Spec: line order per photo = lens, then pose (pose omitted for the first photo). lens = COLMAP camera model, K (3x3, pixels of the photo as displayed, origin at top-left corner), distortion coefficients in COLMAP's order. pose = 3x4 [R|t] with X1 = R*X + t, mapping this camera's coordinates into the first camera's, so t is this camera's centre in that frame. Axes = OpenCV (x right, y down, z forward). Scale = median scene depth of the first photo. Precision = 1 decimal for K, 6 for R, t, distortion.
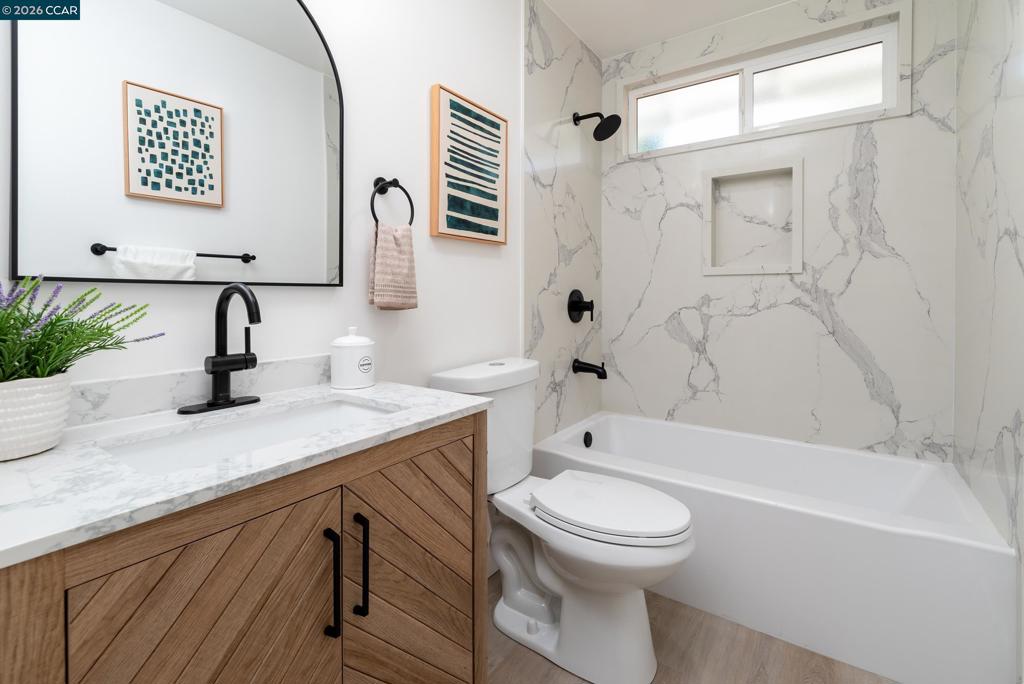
lens RADIAL K [[472.8, 0, 518.5], [0, 472.8, 256.6], [0, 0, 1]] dist [0.020402, -0.002800]
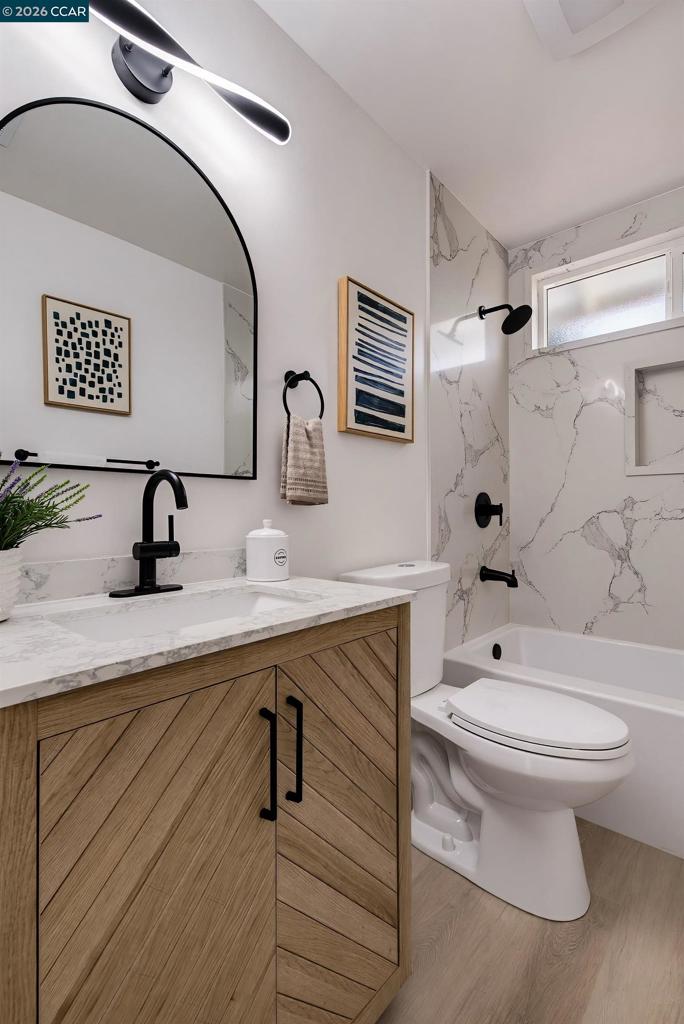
lens RADIAL K [[472.8, 0, 306.3], [0, 472.8, 506.3], [0, 0, 1]] dist [0.020402, -0.002800]
pose [[0.994995, -0.008376, -0.099573, -0.164712], [0.006991, 0.999874, -0.014260, 0.131029], [0.099680, 0.013492, 0.994928, 0.023056]]
